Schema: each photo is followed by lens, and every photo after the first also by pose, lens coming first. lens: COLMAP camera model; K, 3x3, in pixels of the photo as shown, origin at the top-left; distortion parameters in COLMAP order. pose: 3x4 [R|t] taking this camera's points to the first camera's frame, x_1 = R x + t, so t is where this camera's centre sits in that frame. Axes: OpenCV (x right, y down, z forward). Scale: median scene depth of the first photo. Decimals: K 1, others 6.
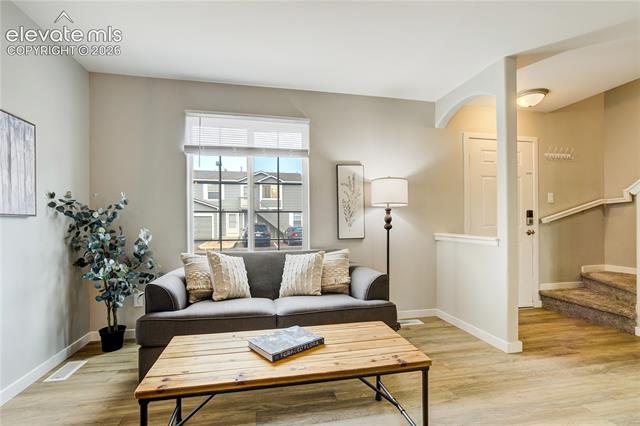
lens RADIAL K [[306.1, 0, 319.1], [0, 306.1, 214.0], [0, 0, 1]] dist [-0.027720, 0.015505]
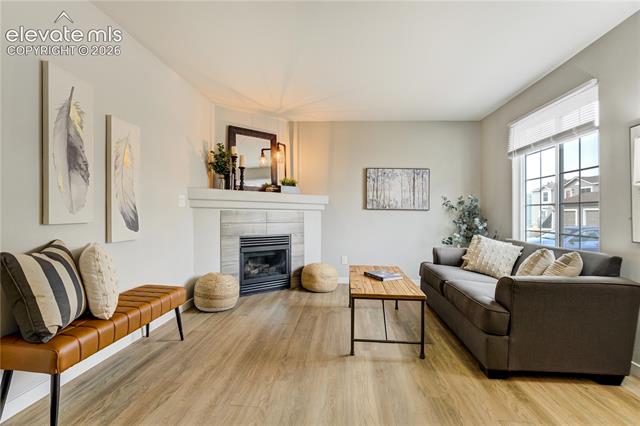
lens RADIAL K [[306.1, 0, 322.2], [0, 306.1, 206.6], [0, 0, 1]] dist [-0.027720, 0.015505]
pose [[-0.319040, -0.018494, -0.947561, 0.946287], [0.007139, 0.999734, -0.021916, 0.016841], [0.947714, -0.013757, -0.318824, 0.640396]]
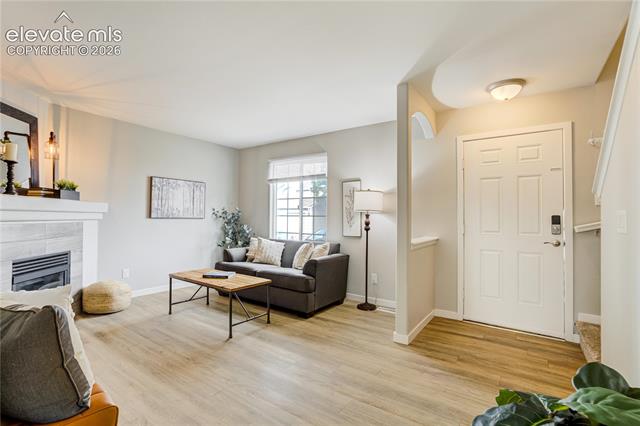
lens RADIAL K [[306.1, 0, 329.7], [0, 306.1, 209.6], [0, 0, 1]] dist [-0.027720, 0.015505]
pose [[0.677208, -0.008166, -0.735747, 1.122630], [0.000504, 0.999943, -0.010635, -0.025426], [0.735792, 0.006831, 0.677173, 0.026418]]
